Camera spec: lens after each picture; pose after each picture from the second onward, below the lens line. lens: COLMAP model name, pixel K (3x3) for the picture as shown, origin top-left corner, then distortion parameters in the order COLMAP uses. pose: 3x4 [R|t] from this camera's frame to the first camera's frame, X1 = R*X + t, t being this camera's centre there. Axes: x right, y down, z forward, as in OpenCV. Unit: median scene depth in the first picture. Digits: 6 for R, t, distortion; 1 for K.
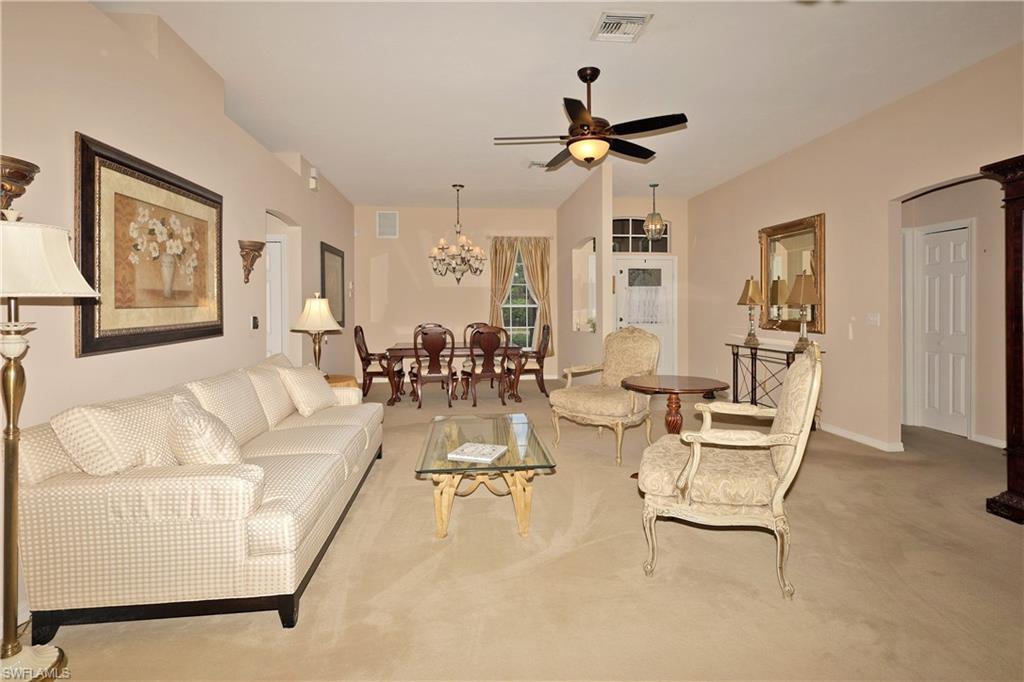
lens RADIAL K [[481.8, 0, 513.9], [0, 481.8, 311.5], [0, 0, 1]] dist [0.000076, -0.000155]
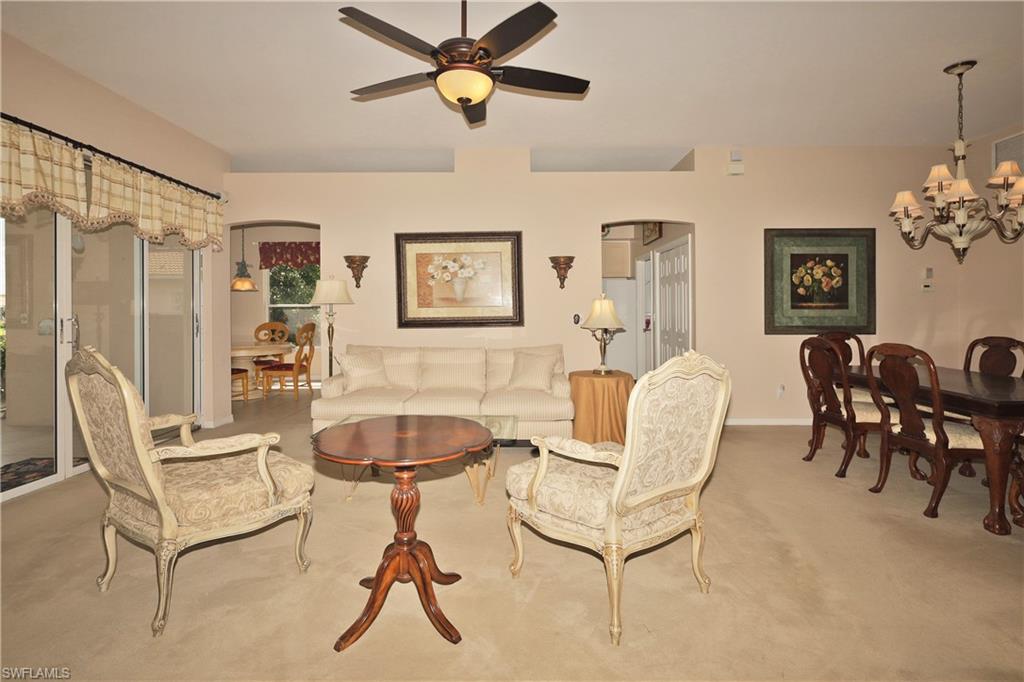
lens RADIAL K [[481.8, 0, 513.9], [0, 481.8, 311.5], [0, 0, 1]] dist [0.000076, -0.000155]
pose [[-0.113471, 0.006389, -0.993521, 1.055741], [-0.006621, 0.999952, 0.007187, -0.006395], [0.993519, 0.007394, -0.113424, 1.411296]]
